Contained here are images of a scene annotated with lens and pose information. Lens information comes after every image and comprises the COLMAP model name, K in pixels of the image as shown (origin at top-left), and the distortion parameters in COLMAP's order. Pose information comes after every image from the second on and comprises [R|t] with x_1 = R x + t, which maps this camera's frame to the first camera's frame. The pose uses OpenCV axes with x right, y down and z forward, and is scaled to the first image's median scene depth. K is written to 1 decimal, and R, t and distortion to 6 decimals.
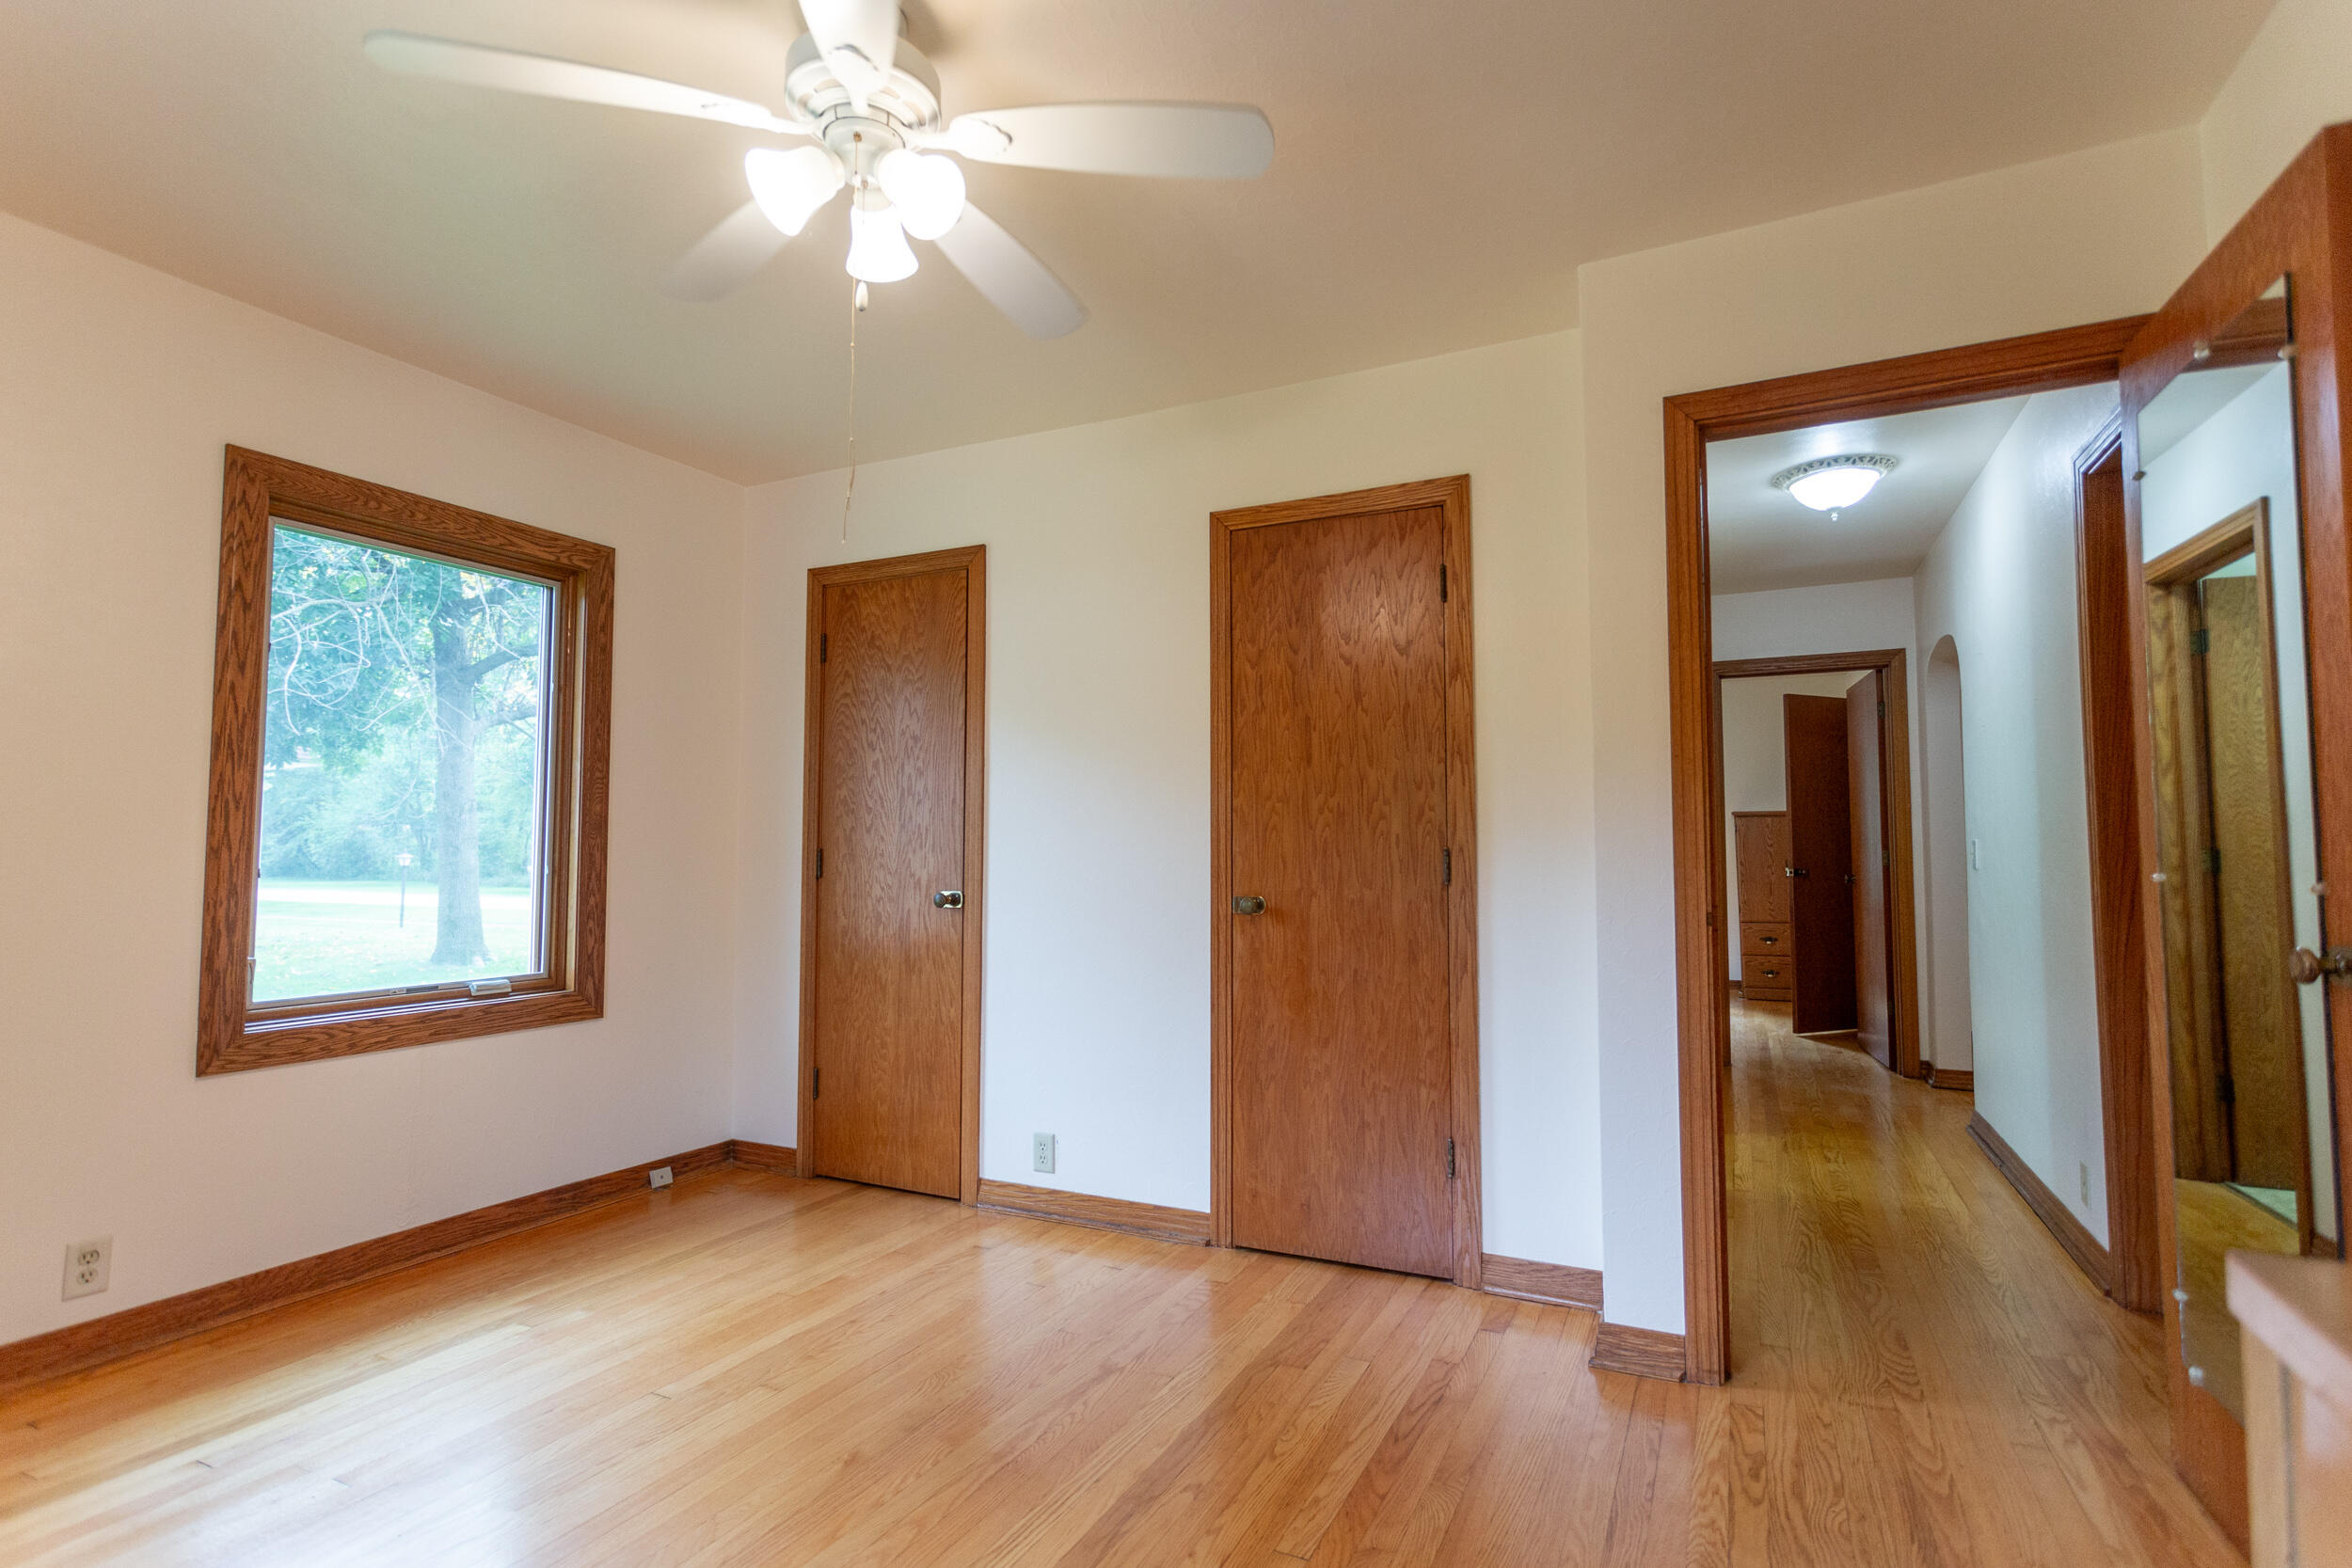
lens RADIAL K [[1111.1, 0, 1176.0], [0, 1111.1, 784.0], [0, 0, 1]] dist [0.001622, 0.000624]
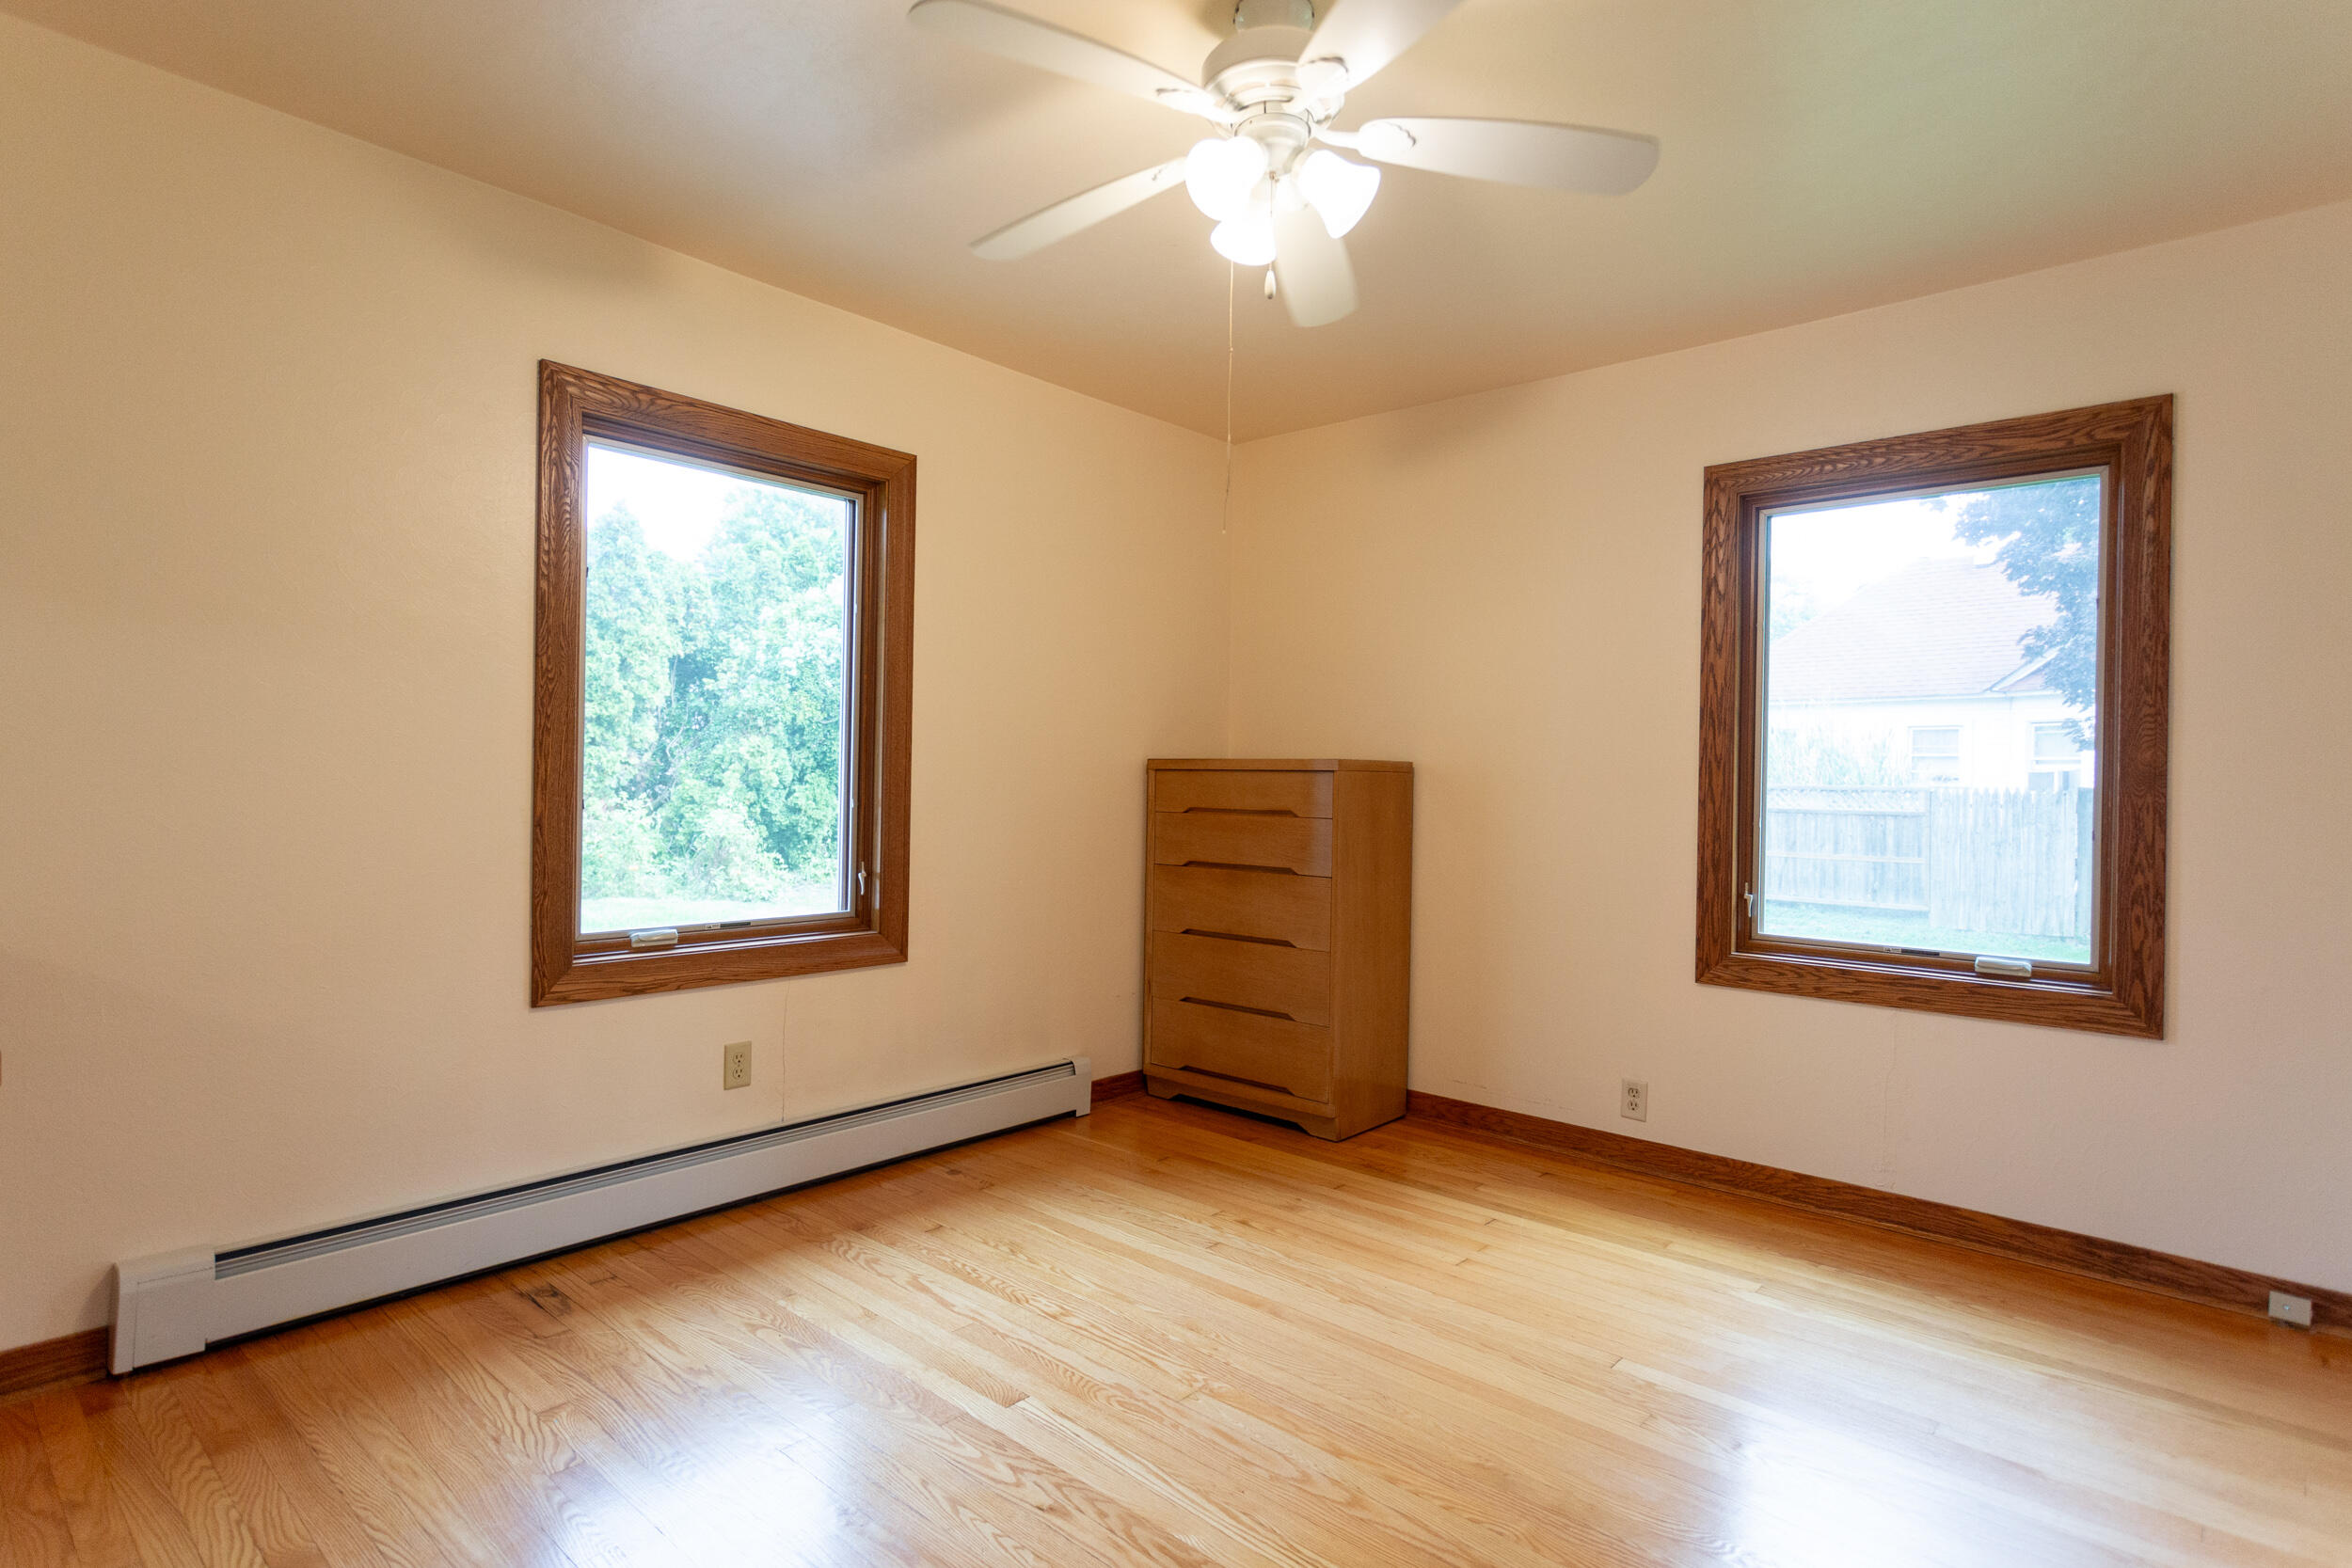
lens RADIAL K [[1187.0, 0, 1185.2], [0, 1187.0, 777.5], [0, 0, 1]] dist [0.002088, 0.000527]
pose [[-0.259705, -0.005267, -0.965674, 0.521060], [0.042907, 0.998935, -0.016988, 0.028224], [0.964734, -0.045846, -0.259202, 0.742346]]
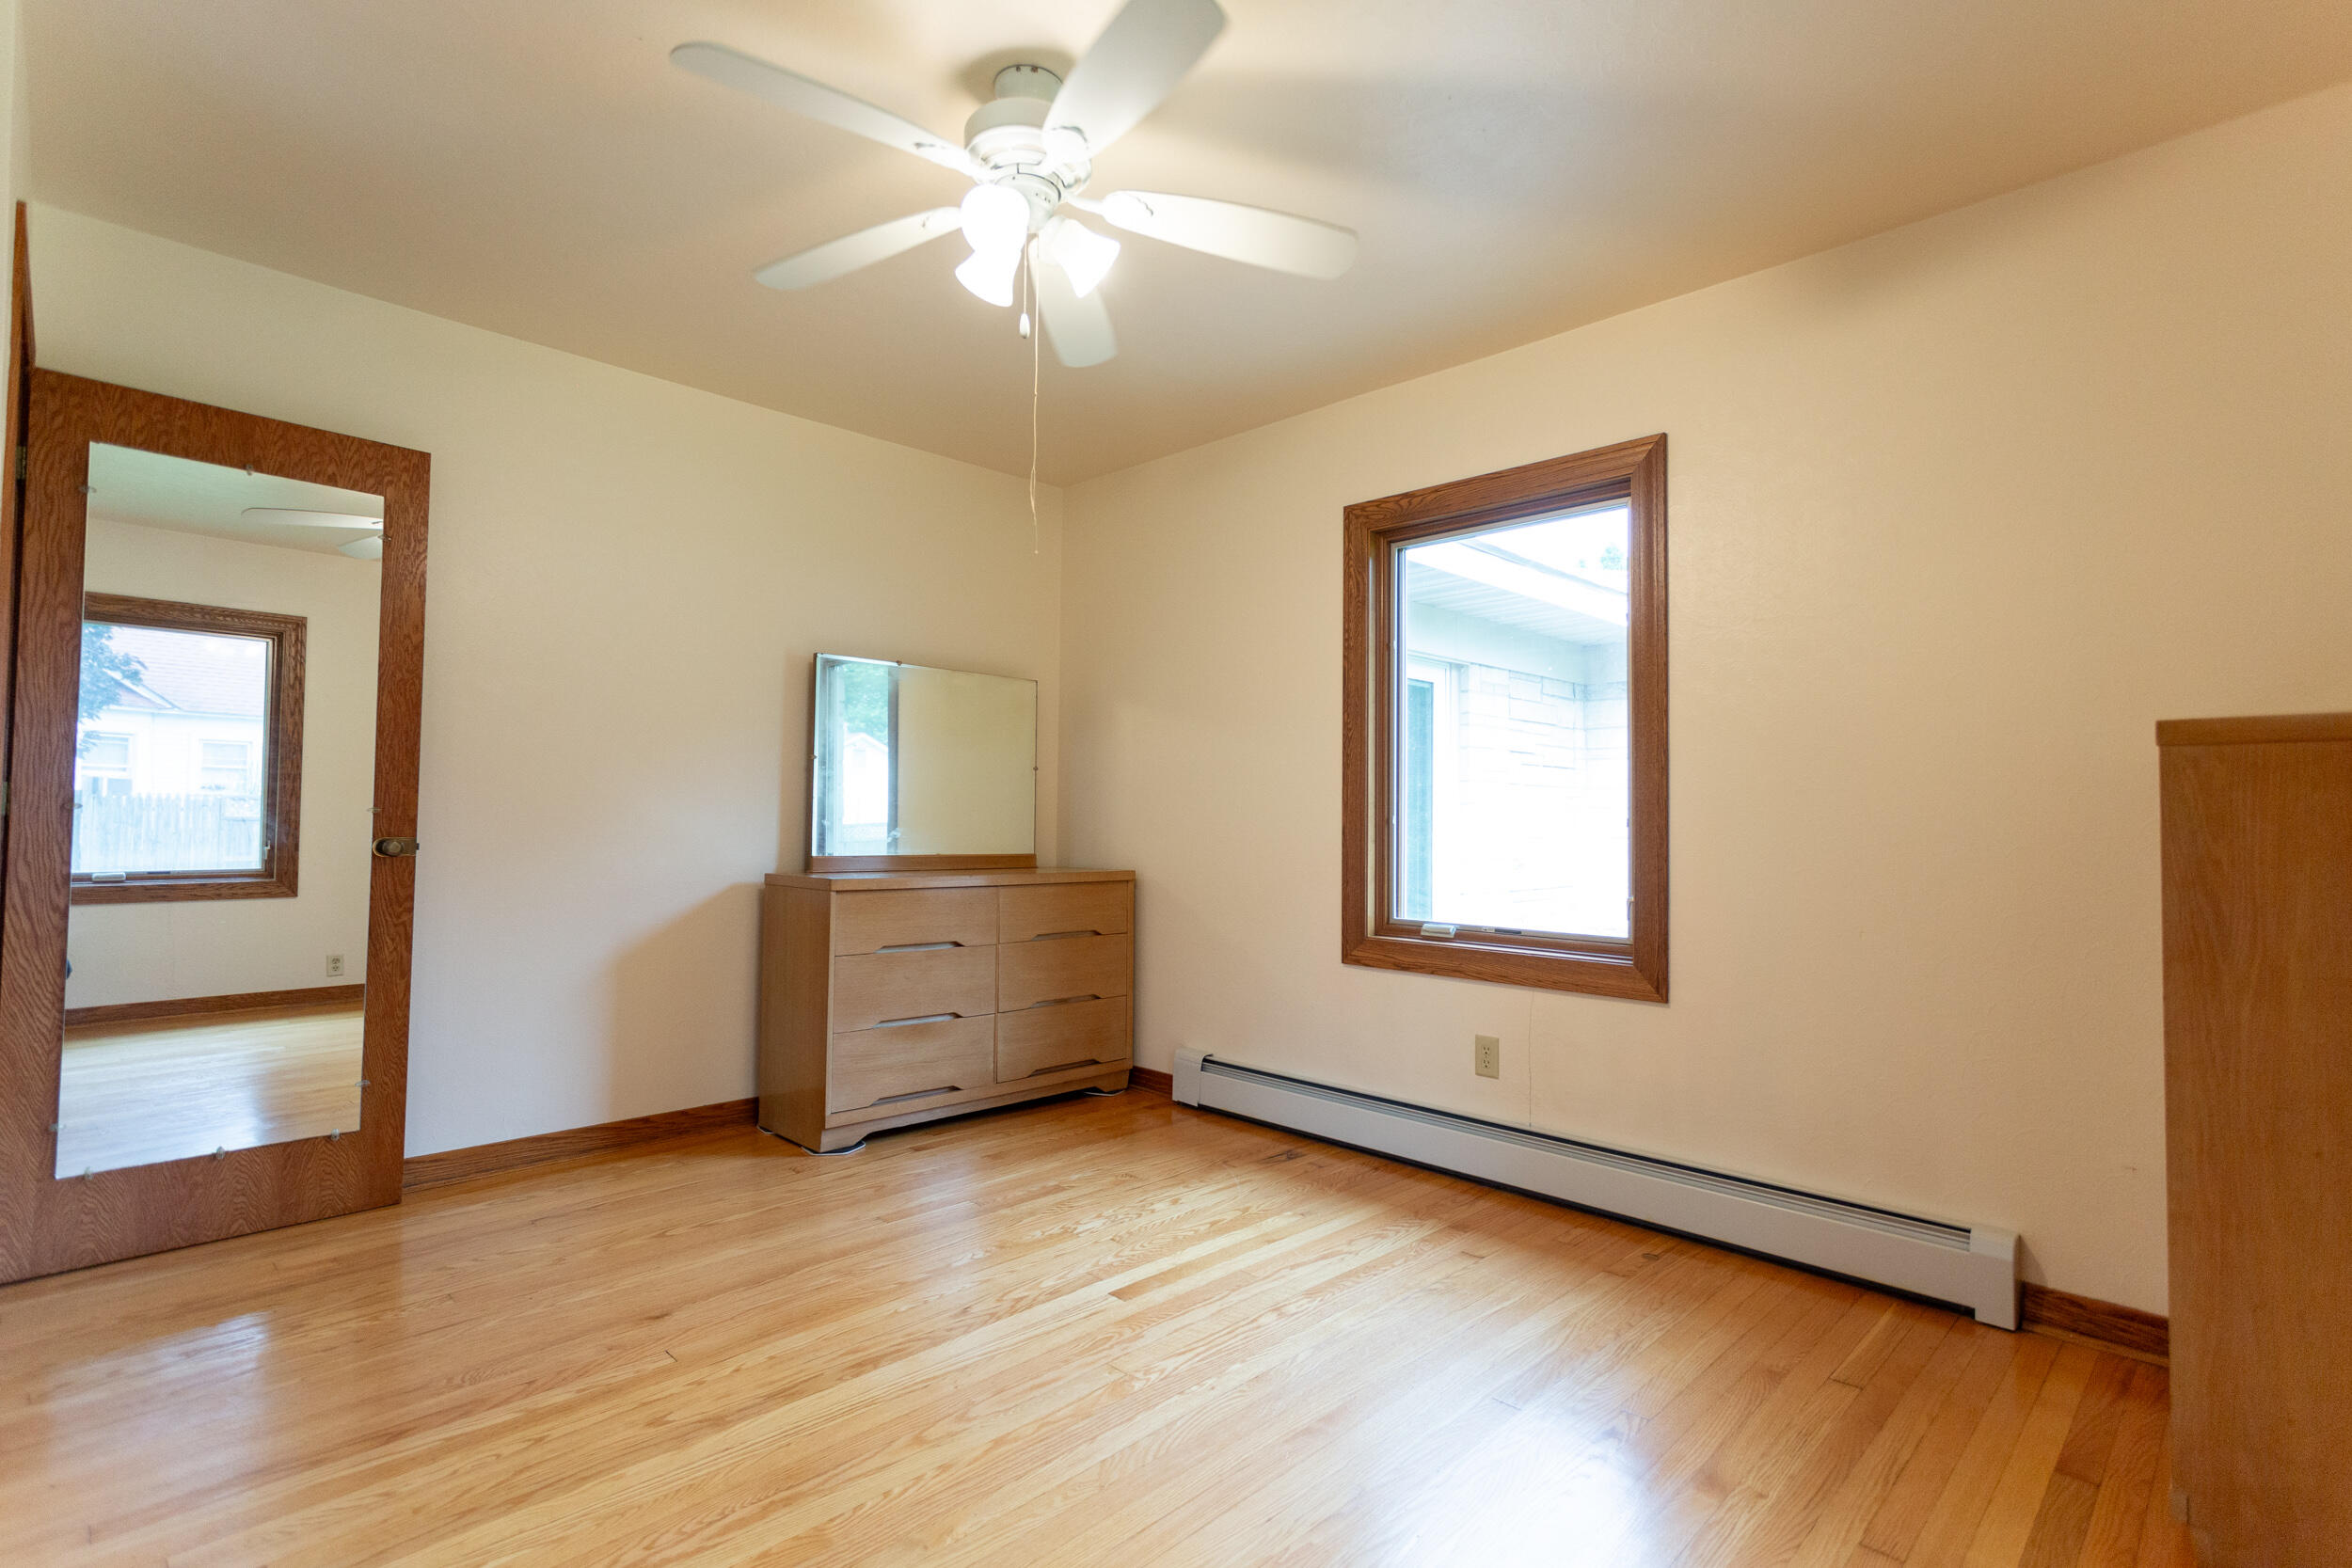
lens RADIAL K [[1111.1, 0, 1176.0], [0, 1111.1, 784.0], [0, 0, 1]] dist [0.001622, 0.000624]
pose [[-0.948884, -0.001614, 0.315620, -0.502612], [-0.031475, 0.995486, -0.089537, 0.092189], [-0.314051, -0.094895, -0.944652, 1.255918]]
